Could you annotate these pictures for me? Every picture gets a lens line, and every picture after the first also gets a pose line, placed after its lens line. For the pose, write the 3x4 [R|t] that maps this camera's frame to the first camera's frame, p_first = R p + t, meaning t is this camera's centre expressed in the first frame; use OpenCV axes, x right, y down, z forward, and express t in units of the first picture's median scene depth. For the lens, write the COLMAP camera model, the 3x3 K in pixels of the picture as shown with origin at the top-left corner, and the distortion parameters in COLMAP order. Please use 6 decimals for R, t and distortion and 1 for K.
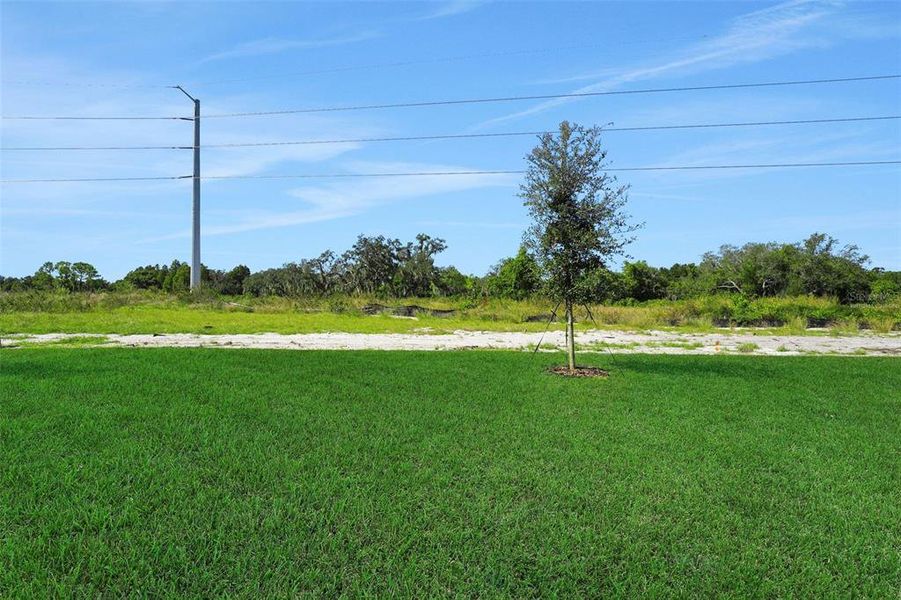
lens RADIAL K [[386.6, 0, 459.6], [0, 386.6, 298.6], [0, 0, 1]] dist [-0.000214, 0.000278]
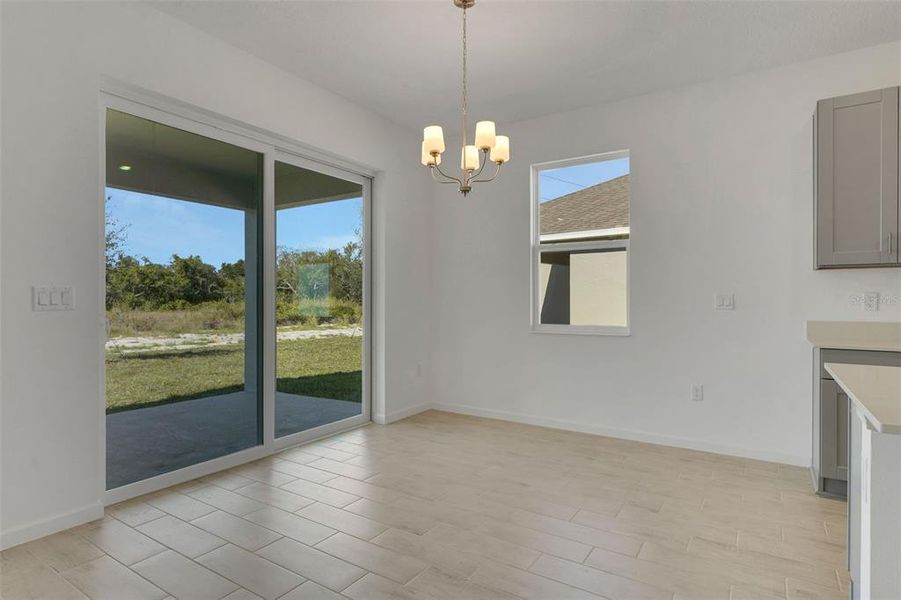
lens RADIAL K [[493.3, 0, 445.5], [0, 493.3, 300.3], [0, 0, 1]] dist [0.004754, -0.001549]
pose [[0.628709, -0.008292, 0.777597, -0.044496], [0.007104, 0.999963, 0.004919, -0.004463], [-0.777609, 0.002431, 0.628744, -0.189976]]
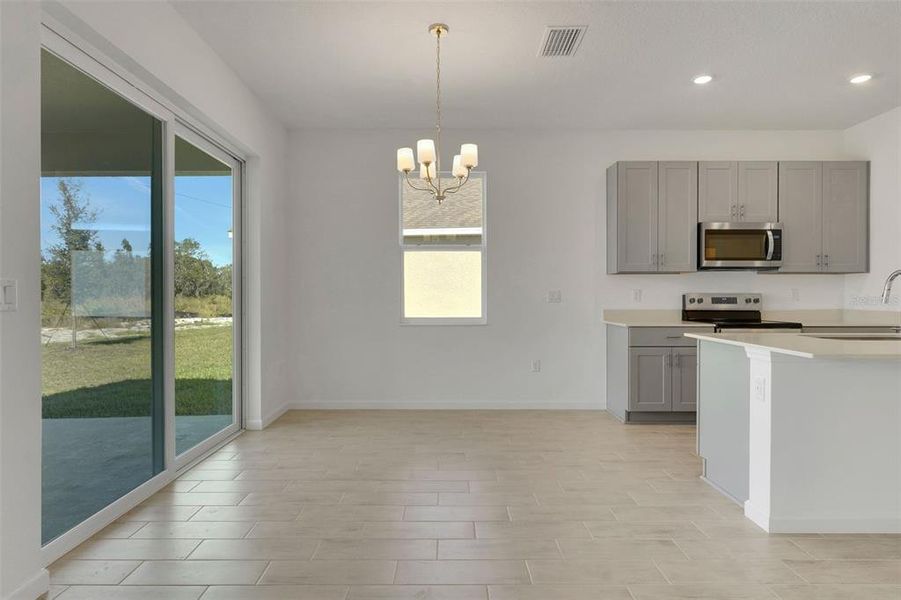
lens RADIAL K [[493.3, 0, 449.2], [0, 493.3, 297.6], [0, 0, 1]] dist [0.004754, -0.001549]
pose [[0.088461, -0.014395, 0.995976, -0.074173], [0.006867, 0.999881, 0.013842, -0.005162], [-0.996056, 0.005615, 0.088549, -0.145524]]
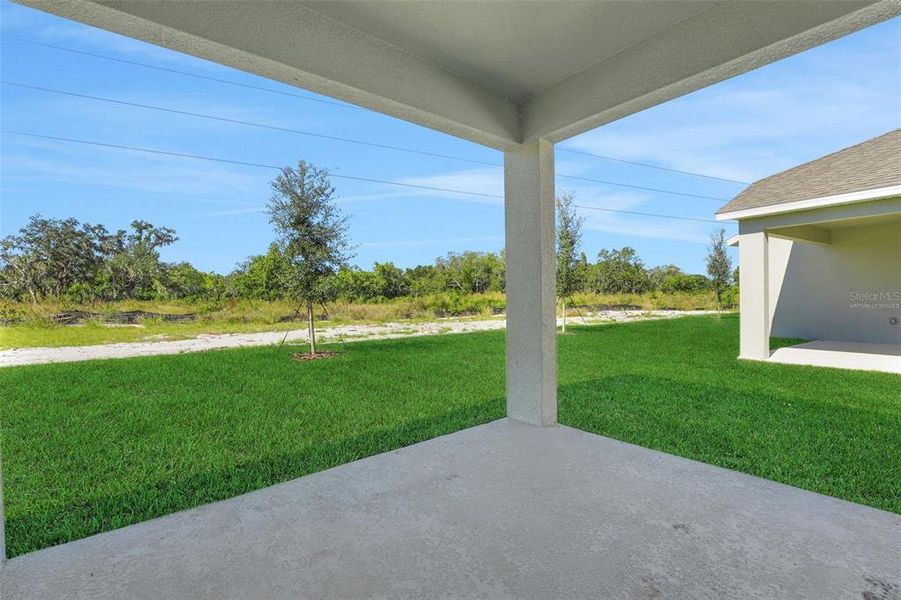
lens RADIAL K [[390.3, 0, 450.6], [0, 390.3, 300.2], [0, 0, 1]] dist [-0.031985, 0.000606]
pose [[0.834472, -0.026175, 0.550429, -0.006642], [0.022252, 0.999657, 0.013802, -0.000775], [-0.550601, 0.000731, 0.834768, -0.065511]]
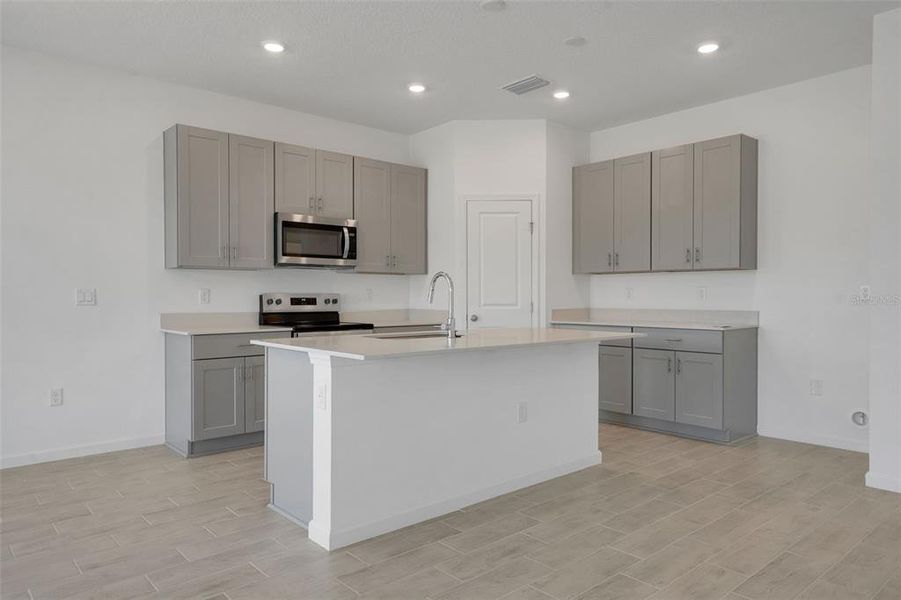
lens RADIAL K [[596.8, 0, 450.2], [0, 596.8, 299.8], [0, 0, 1]] dist [0.020892, -0.006982]
pose [[-0.588494, -0.015386, 0.808355, -0.073505], [-0.000668, 0.999828, 0.018544, -0.005111], [-0.808501, 0.010373, -0.588403, -0.152022]]
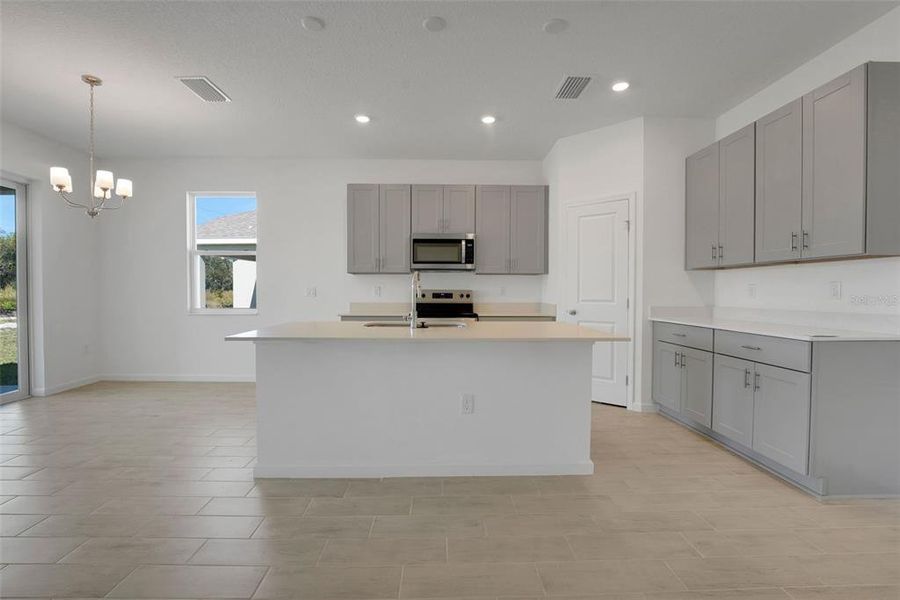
lens RADIAL K [[395.7, 0, 449.9], [0, 395.7, 297.3], [0, 0, 1]] dist [-0.021184, 0.000087]
pose [[0.069807, -0.024840, 0.997251, -0.067241], [0.003059, 0.999691, 0.024686, -0.004650], [-0.997556, 0.001328, 0.069861, -0.236895]]
